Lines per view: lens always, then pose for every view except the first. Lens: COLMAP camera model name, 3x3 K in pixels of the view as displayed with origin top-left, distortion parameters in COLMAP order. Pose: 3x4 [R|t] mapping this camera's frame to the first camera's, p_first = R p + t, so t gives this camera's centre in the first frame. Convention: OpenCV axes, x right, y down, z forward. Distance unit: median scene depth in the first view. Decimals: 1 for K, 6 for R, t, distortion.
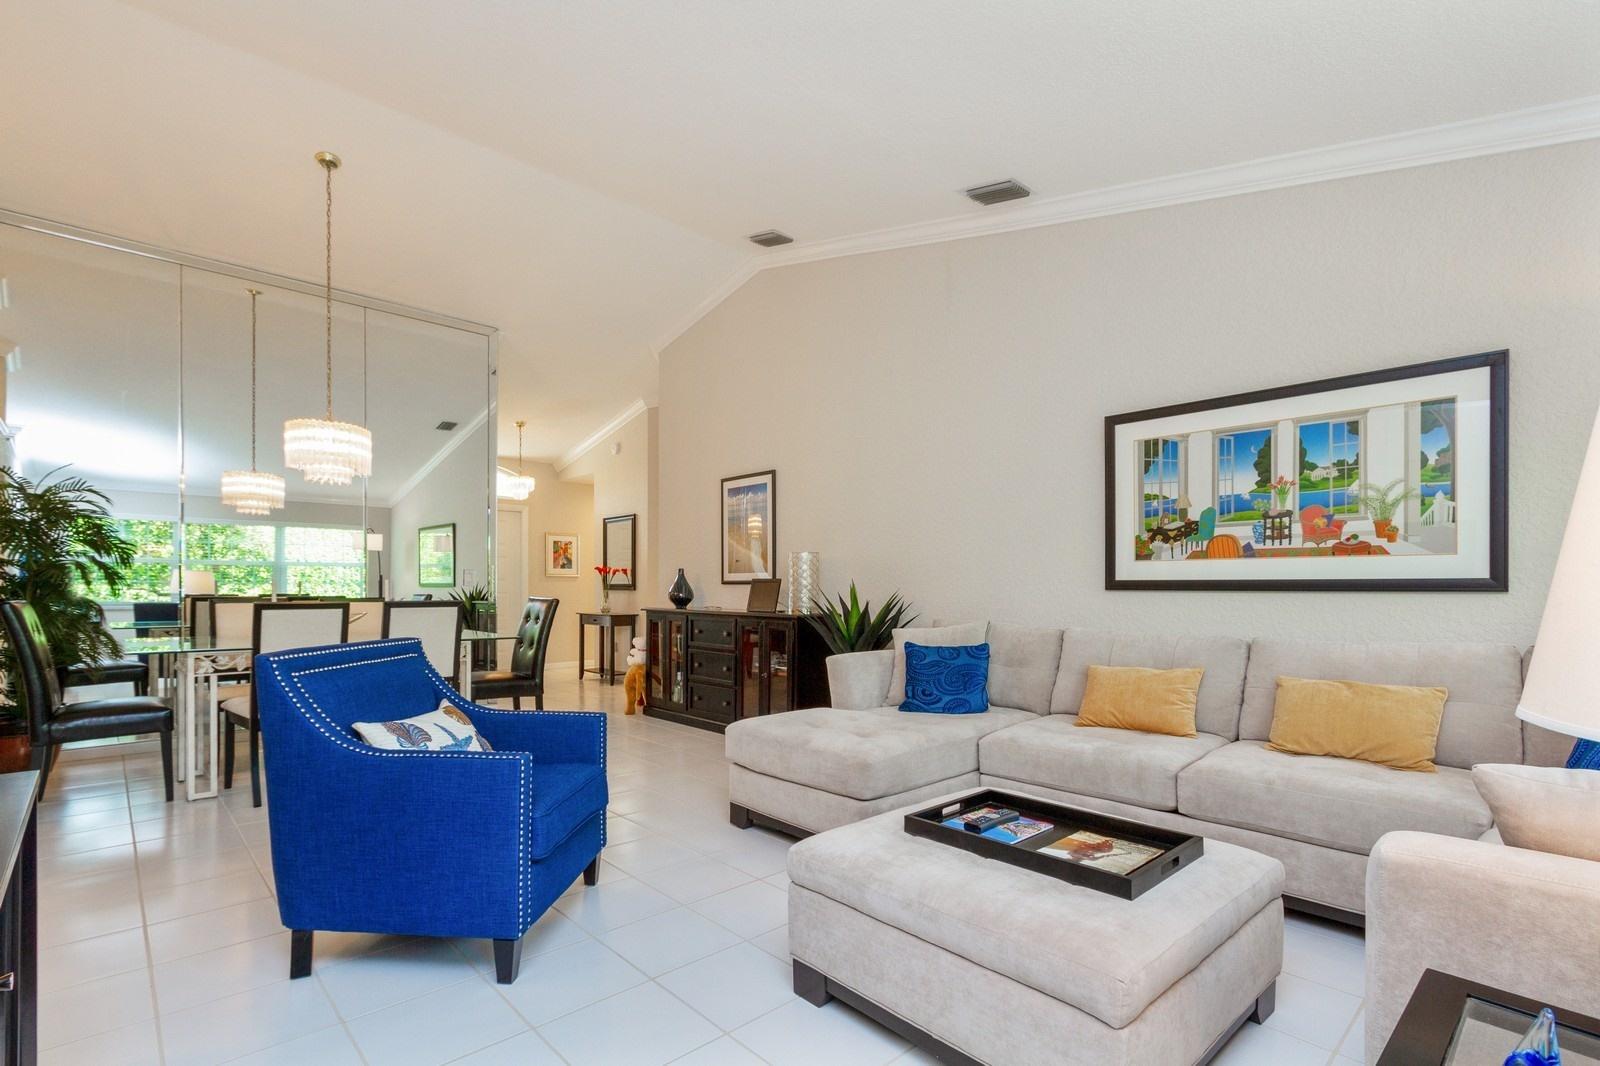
lens RADIAL K [[748.5, 0, 775.9], [0, 748.5, 583.9], [0, 0, 1]] dist [0.003944, -0.000655]
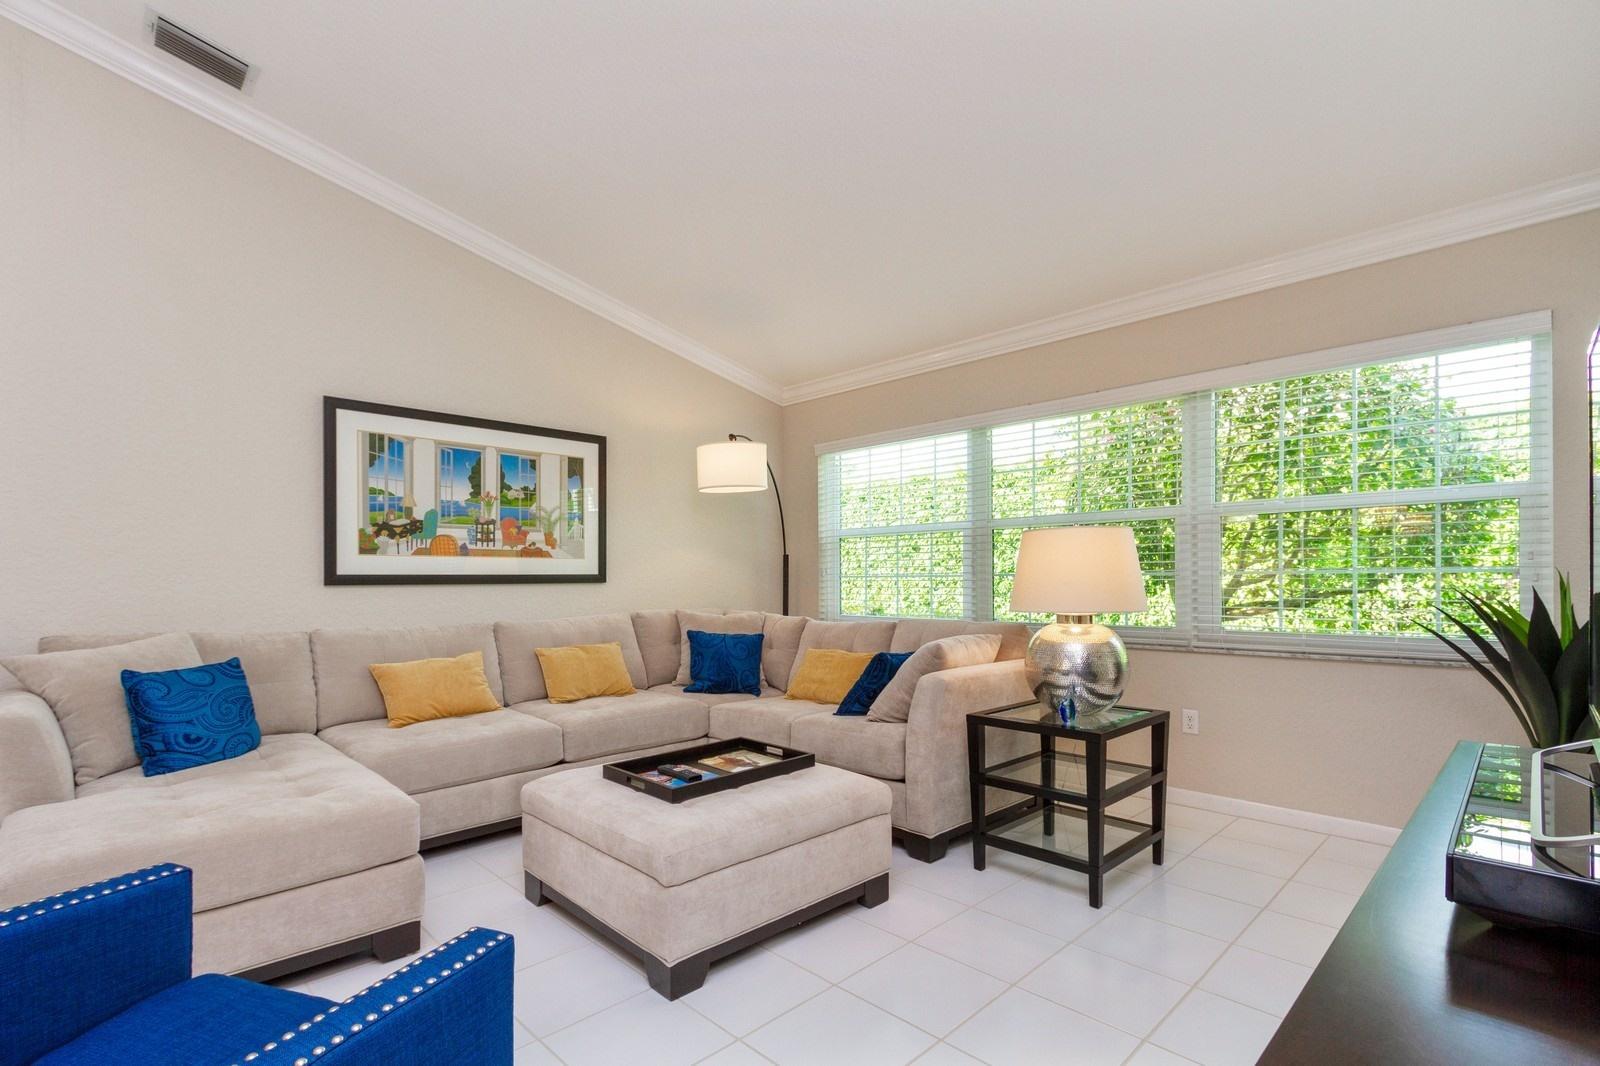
lens RADIAL K [[748.5, 0, 796.6], [0, 748.5, 578.8], [0, 0, 1]] dist [0.003944, -0.000655]
pose [[-0.045191, -0.001067, 0.998978, -0.540177], [0.003229, 0.999994, 0.001214, 0.001155], [-0.998973, 0.003281, -0.045187, 0.503552]]
